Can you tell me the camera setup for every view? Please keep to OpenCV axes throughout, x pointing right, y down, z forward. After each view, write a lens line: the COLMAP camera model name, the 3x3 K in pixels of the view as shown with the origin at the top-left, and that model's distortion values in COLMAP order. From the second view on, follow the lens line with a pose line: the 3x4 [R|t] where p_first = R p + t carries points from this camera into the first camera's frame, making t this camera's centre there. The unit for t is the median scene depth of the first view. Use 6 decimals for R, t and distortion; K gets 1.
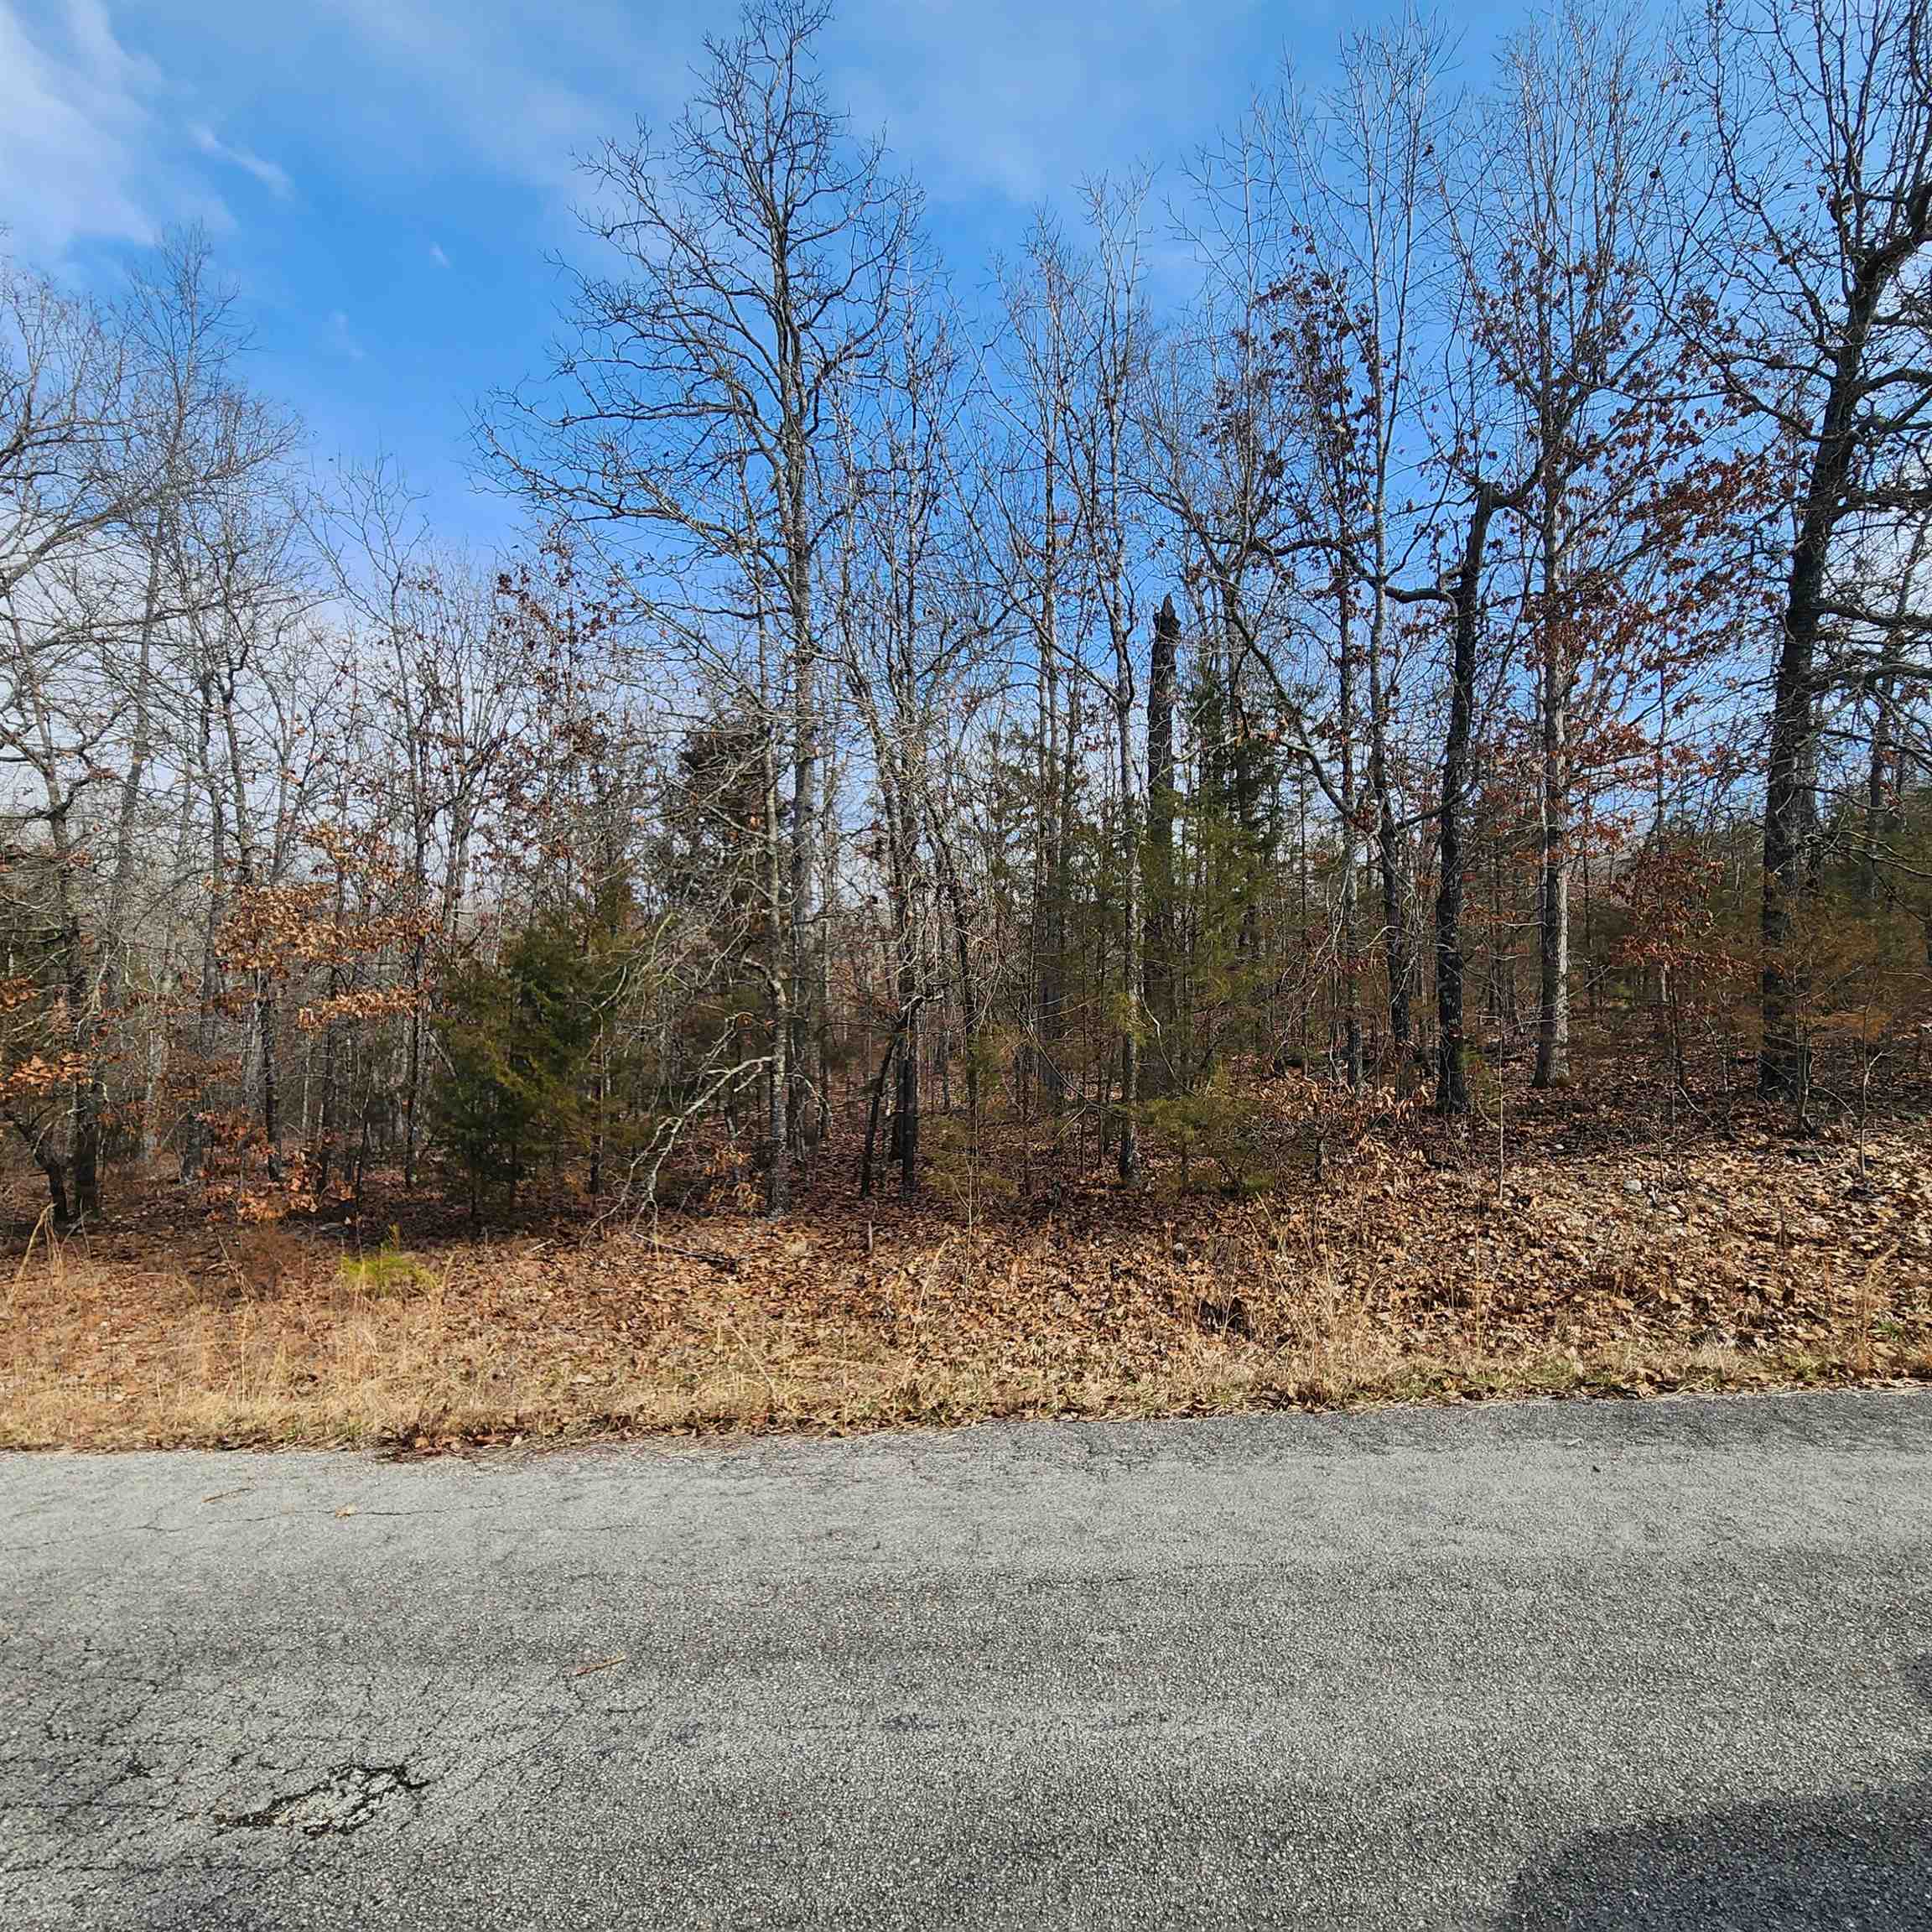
lens RADIAL K [[1052.0, 0, 967.5], [0, 1052.0, 957.8], [0, 0, 1]] dist [0.010760, -0.005374]
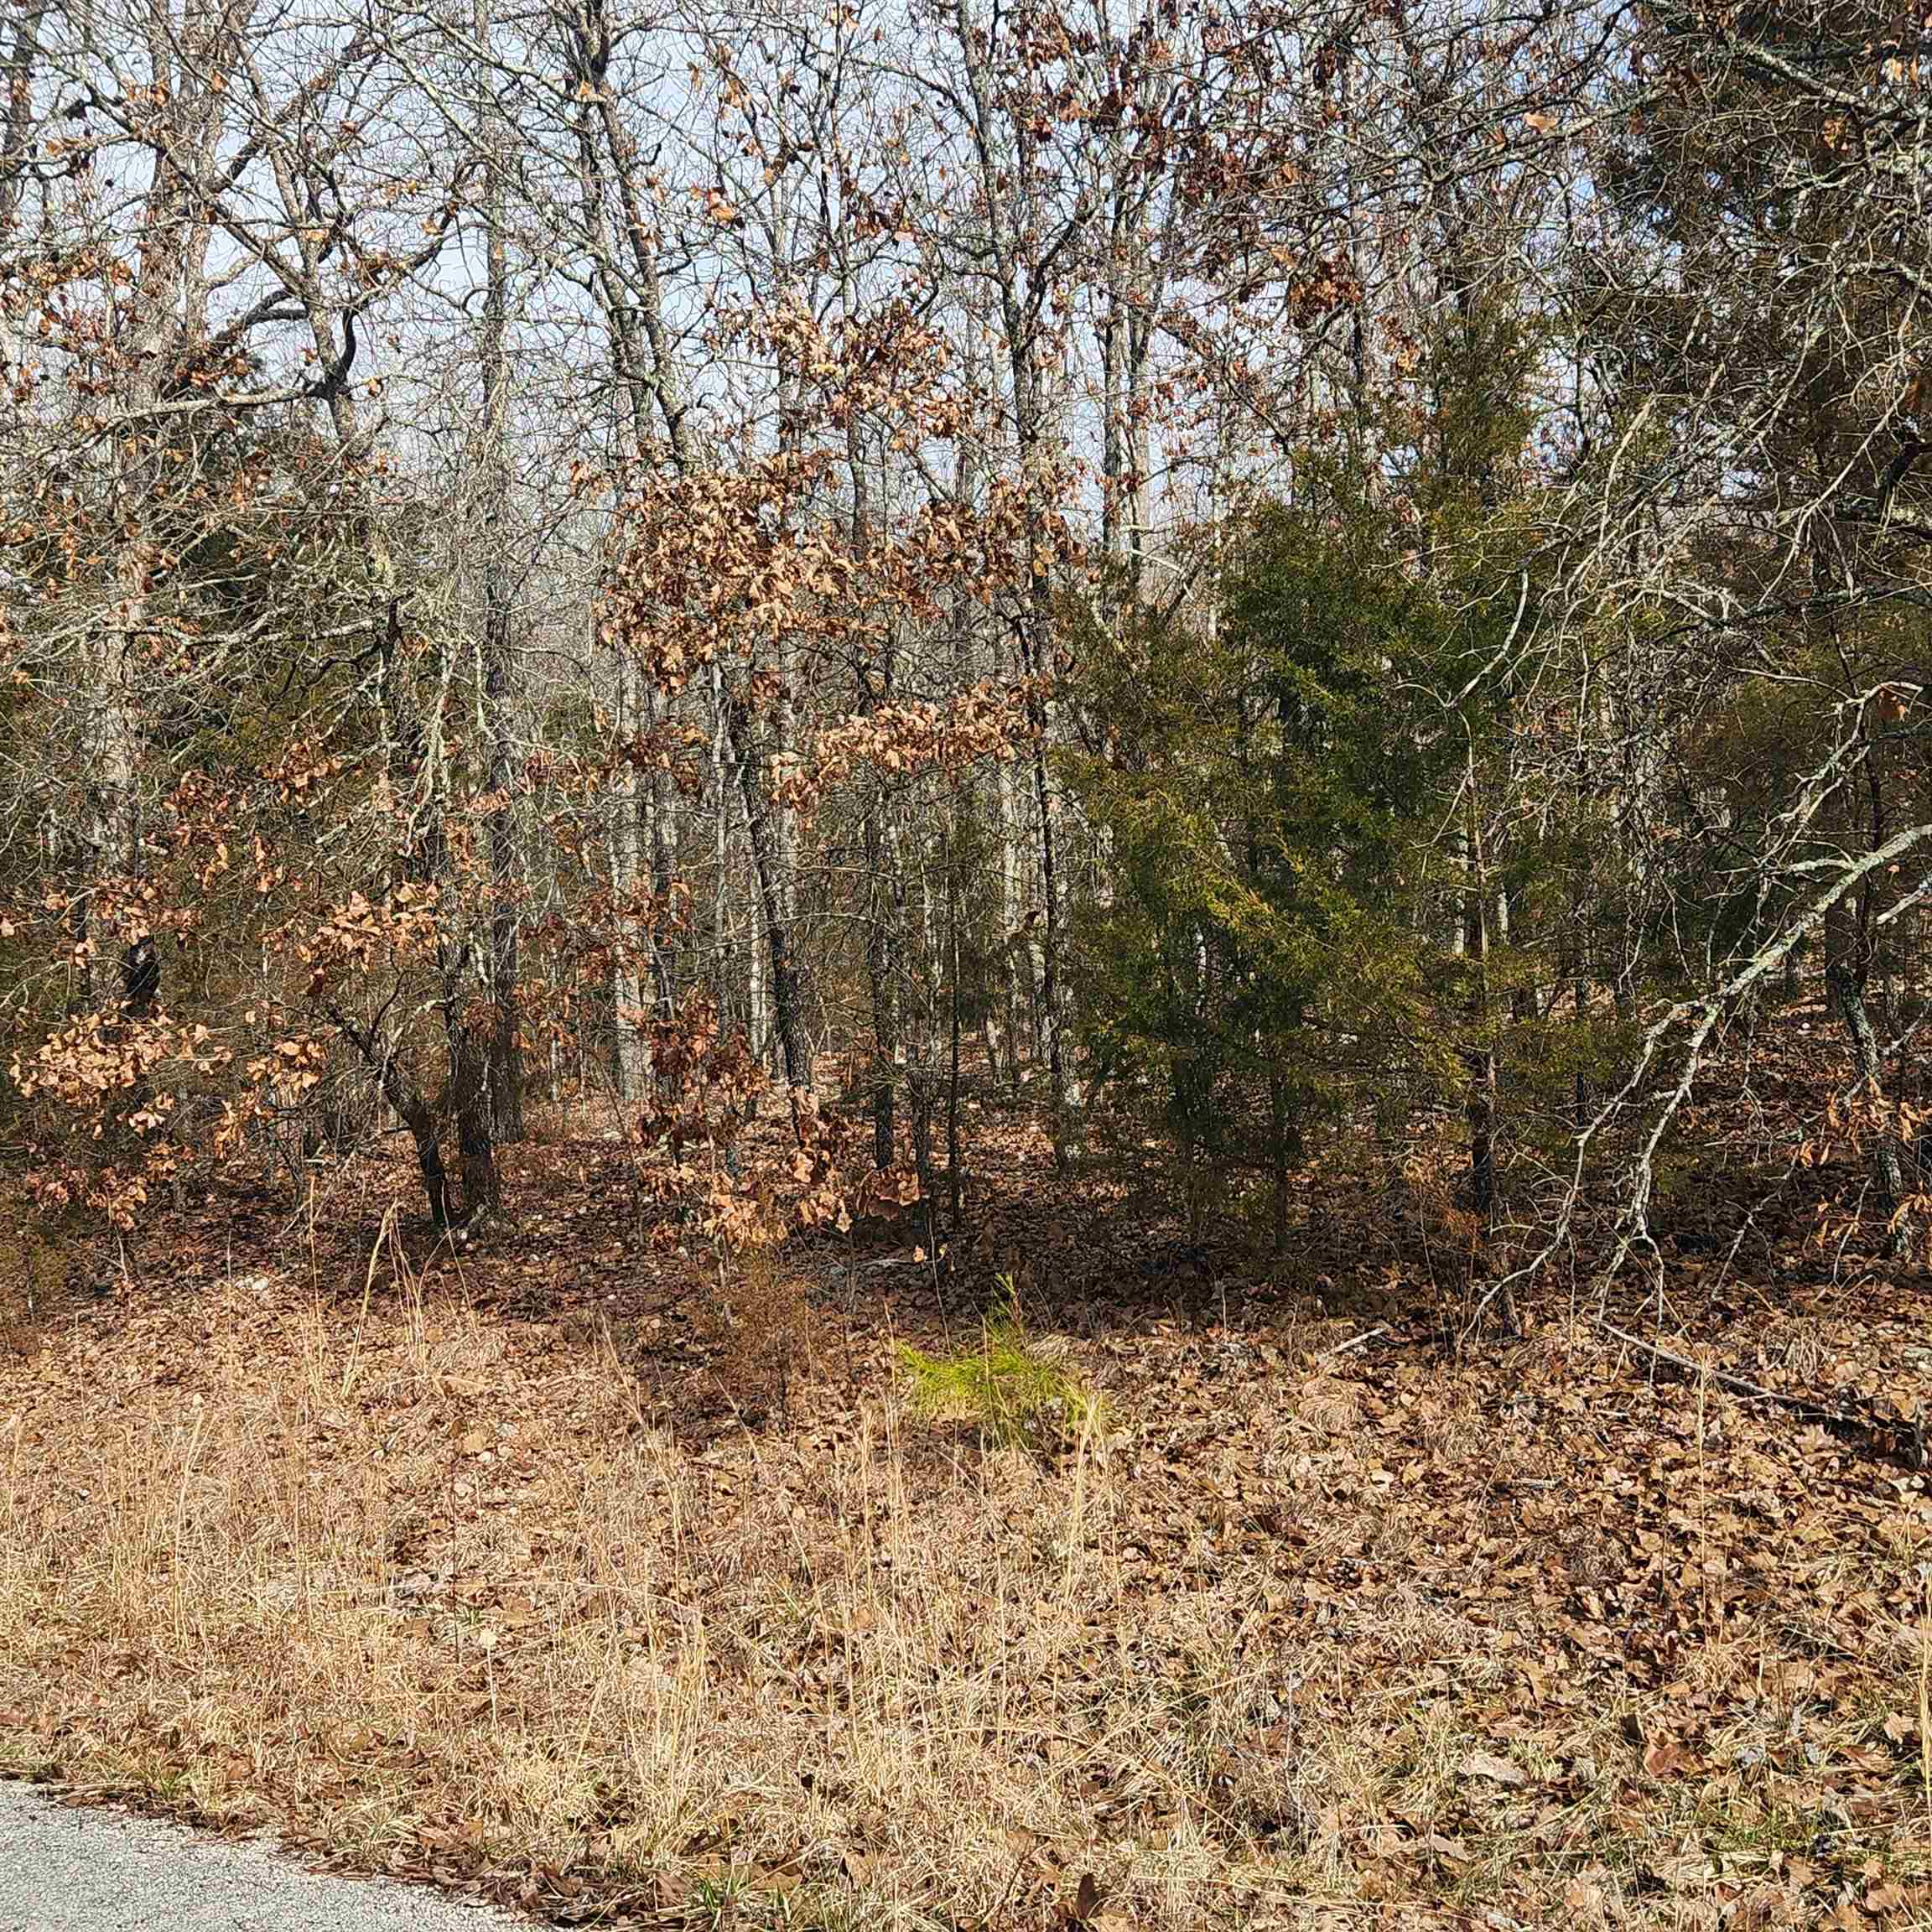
lens RADIAL K [[2510.7, 0, 897.0], [0, 2510.7, 953.7], [0, 0, 1]] dist [0.065657, -0.036704]
pose [[0.844959, -0.023390, -0.534320, -0.065999], [0.094951, 0.989733, 0.106827, 0.026466], [0.526336, -0.140999, 0.838505, 0.200197]]
